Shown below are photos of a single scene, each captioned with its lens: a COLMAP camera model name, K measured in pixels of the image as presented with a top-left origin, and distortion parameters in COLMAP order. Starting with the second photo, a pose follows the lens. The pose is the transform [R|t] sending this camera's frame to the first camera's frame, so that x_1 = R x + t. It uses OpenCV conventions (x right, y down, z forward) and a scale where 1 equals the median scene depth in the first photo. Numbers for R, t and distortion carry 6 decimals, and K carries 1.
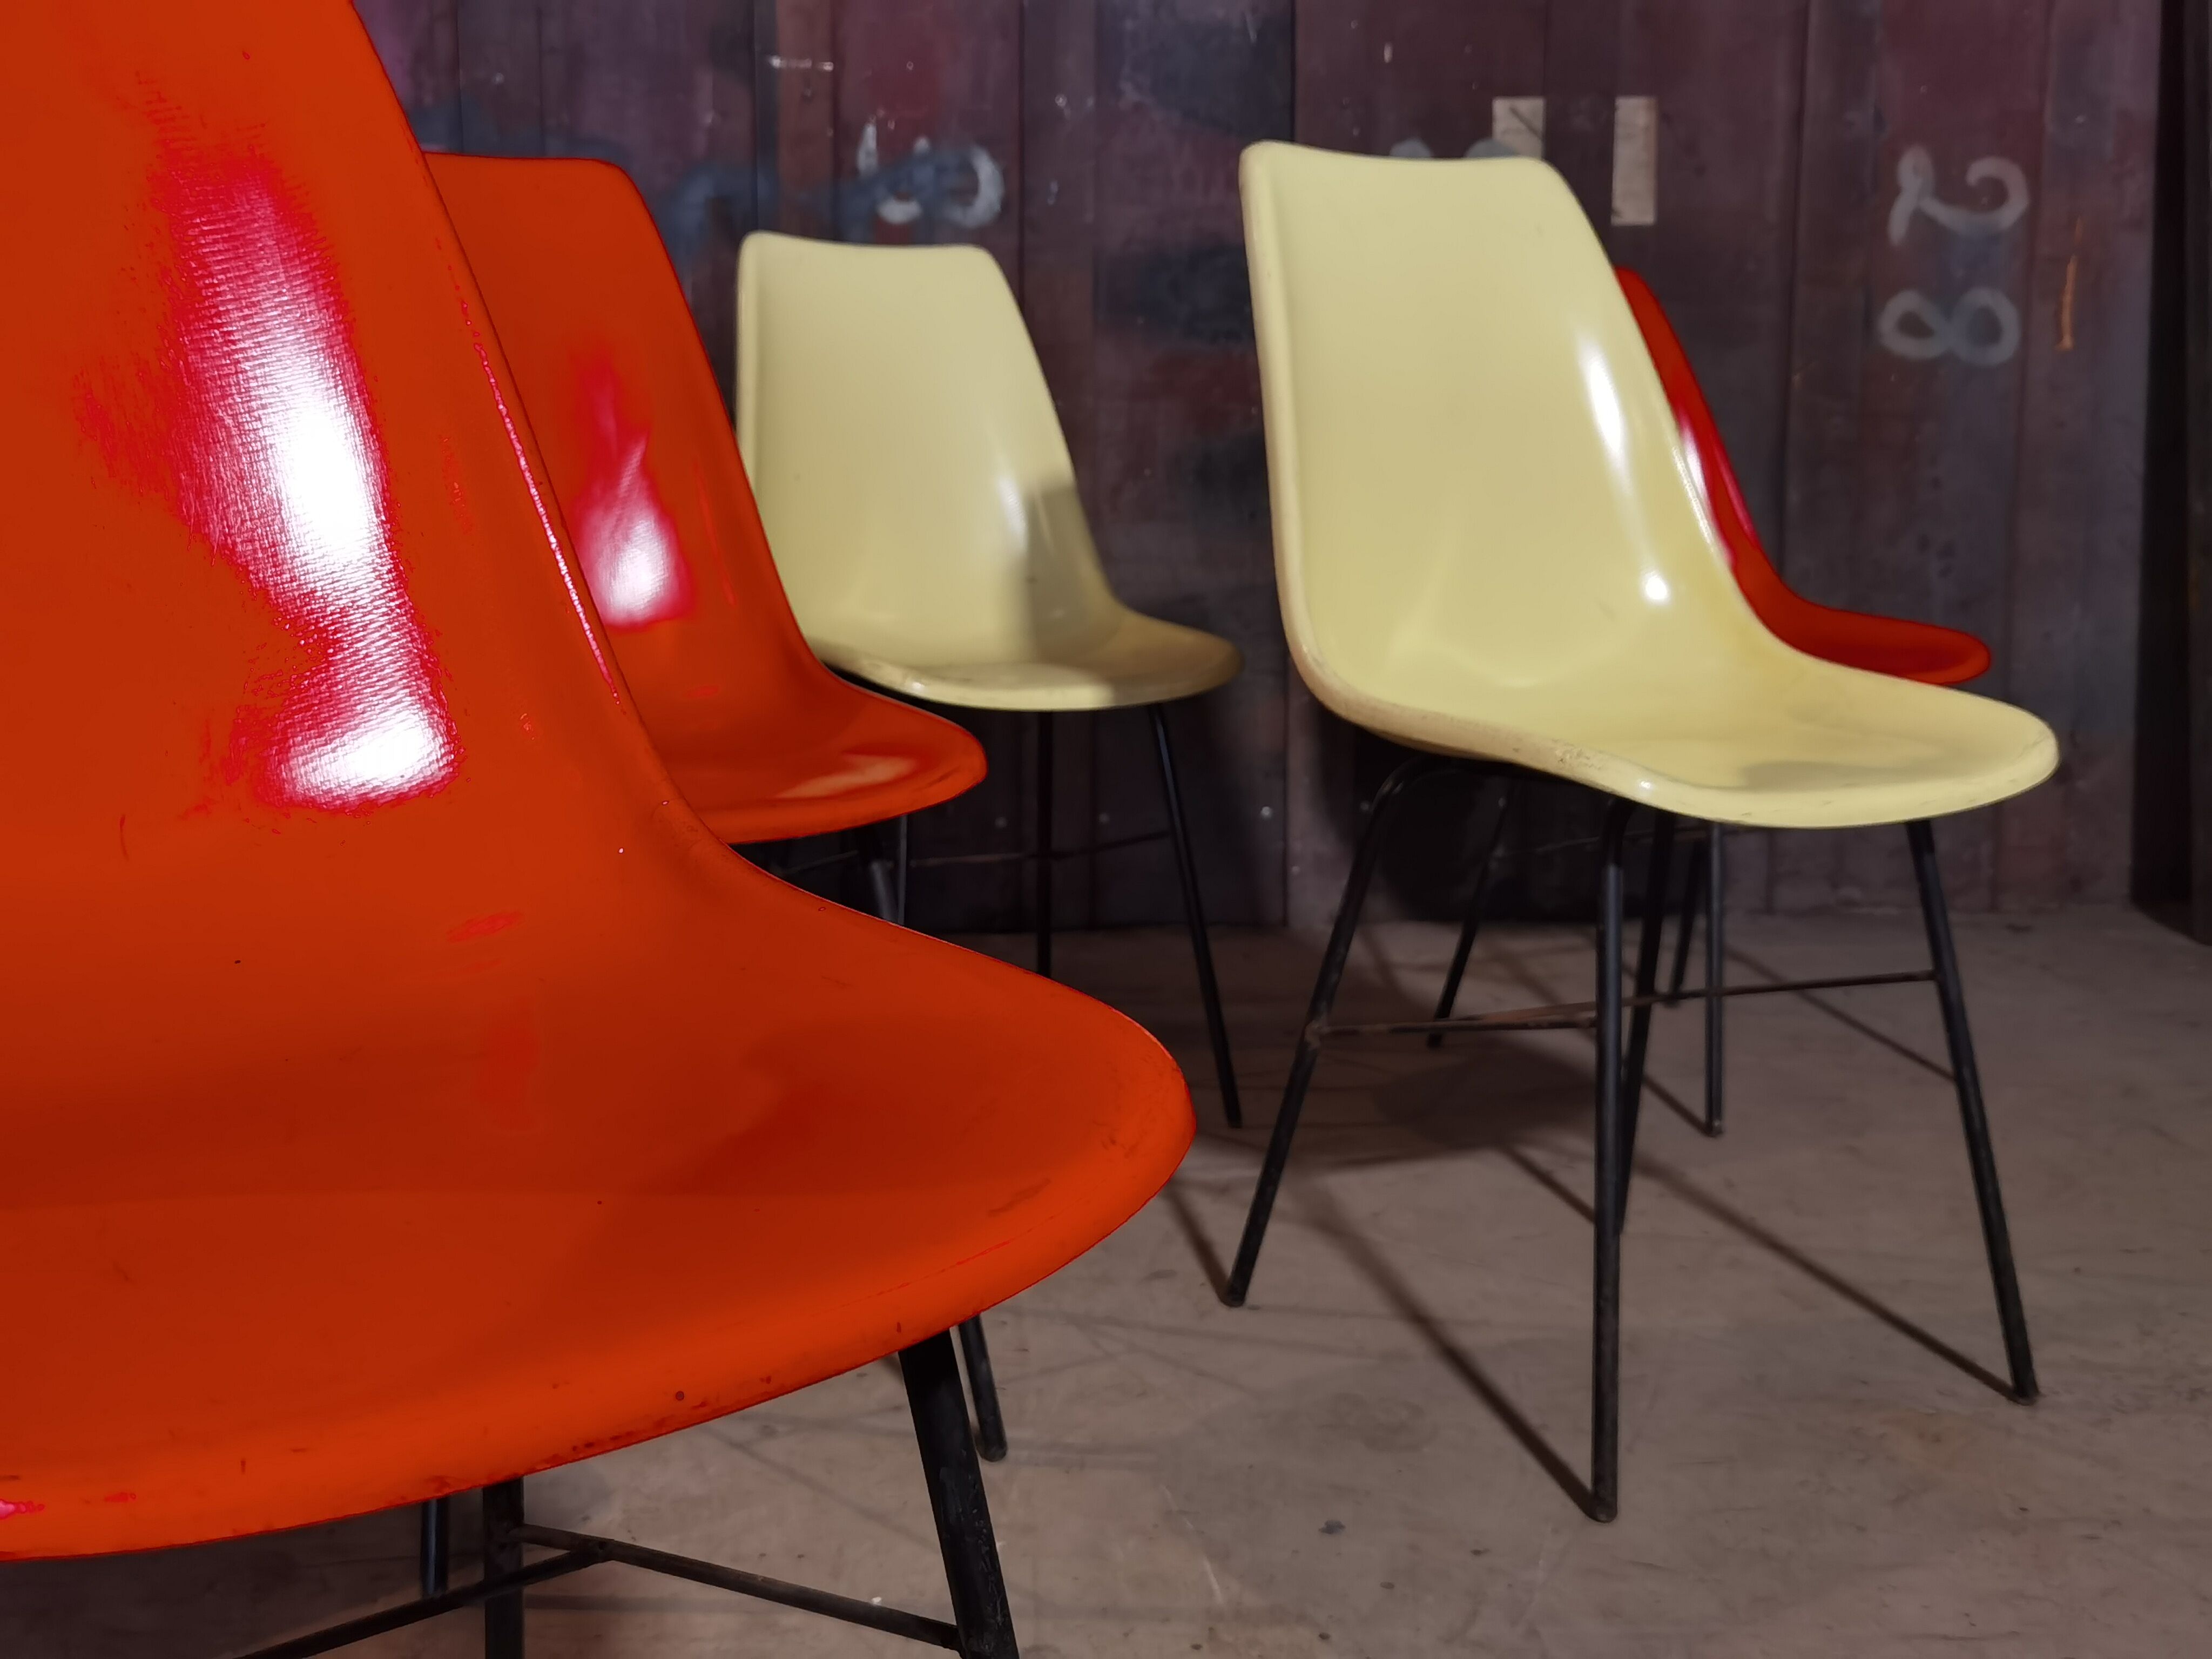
lens RADIAL K [[2373.9, 0, 1129.5], [0, 2373.9, 854.5], [0, 0, 1]] dist [-0.088247, 0.277502]
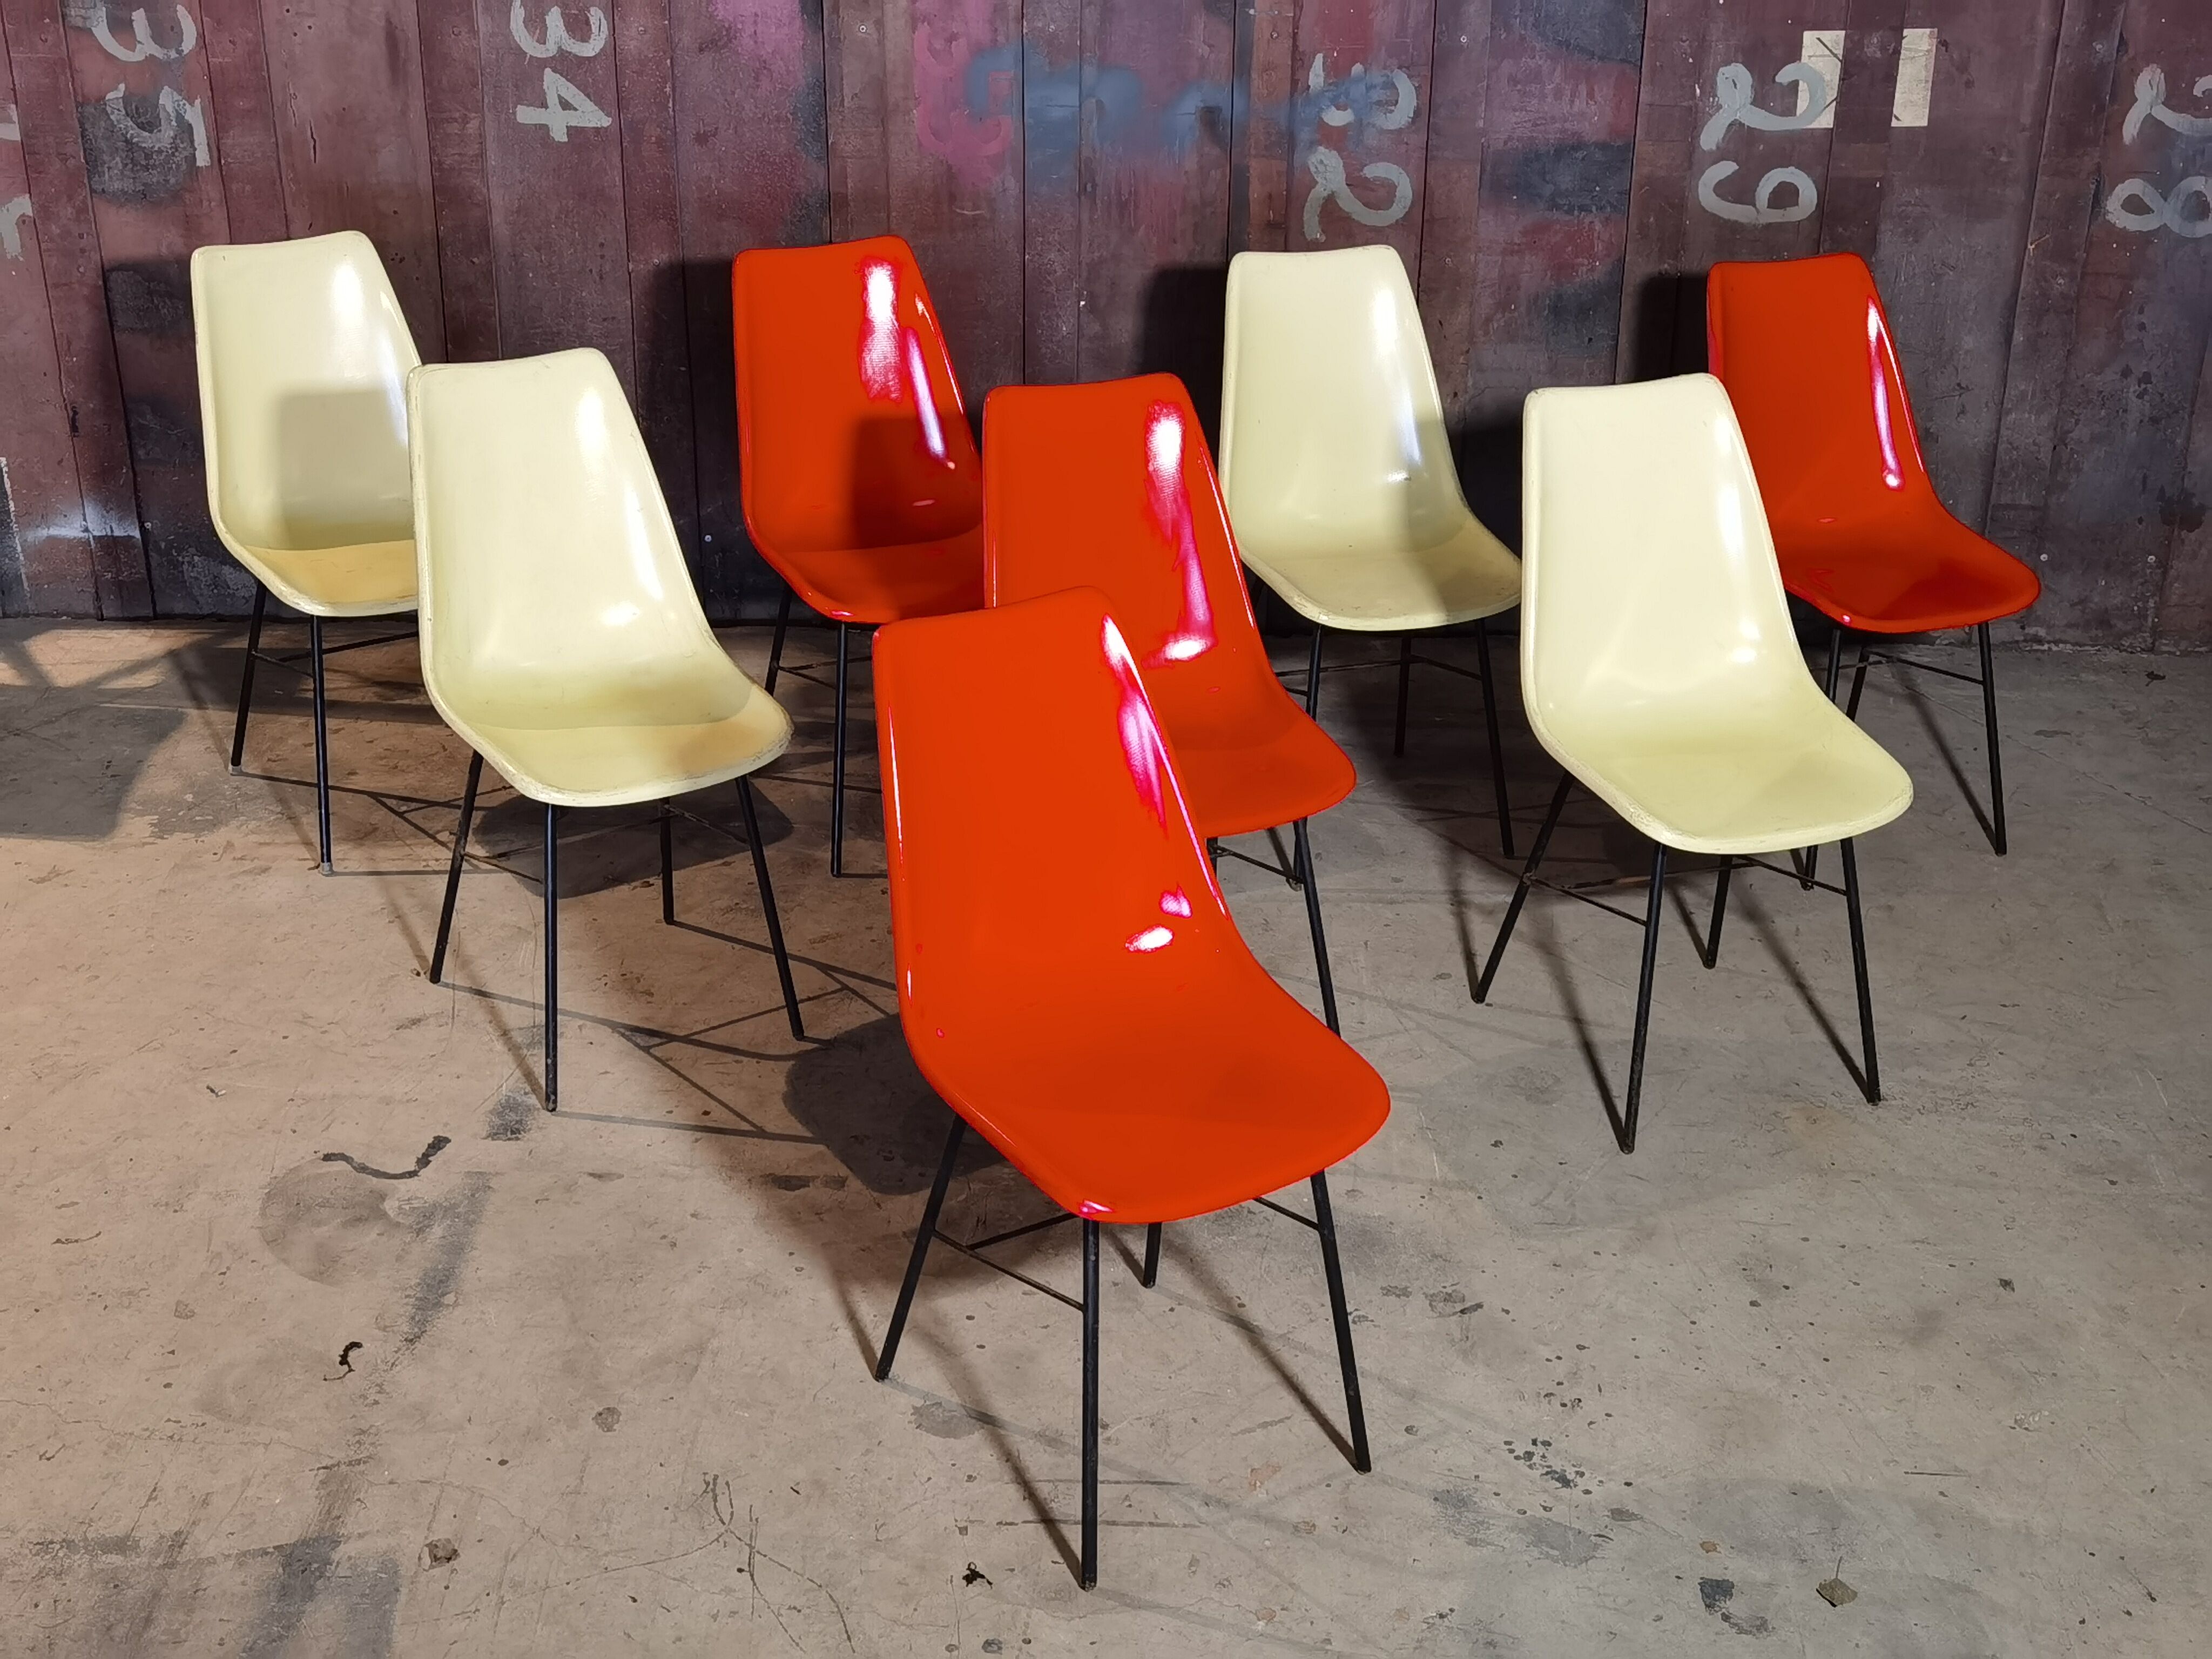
lens RADIAL K [[3151.5, 0, 1107.4], [0, 3151.5, 885.7], [0, 0, 1]] dist [-0.069206, 0.347594]
pose [[0.987084, 0.081909, -0.137679, 0.055401], [-0.037069, 0.952865, 0.301122, -0.392532], [0.155855, -0.292129, 0.943594, -0.840912]]
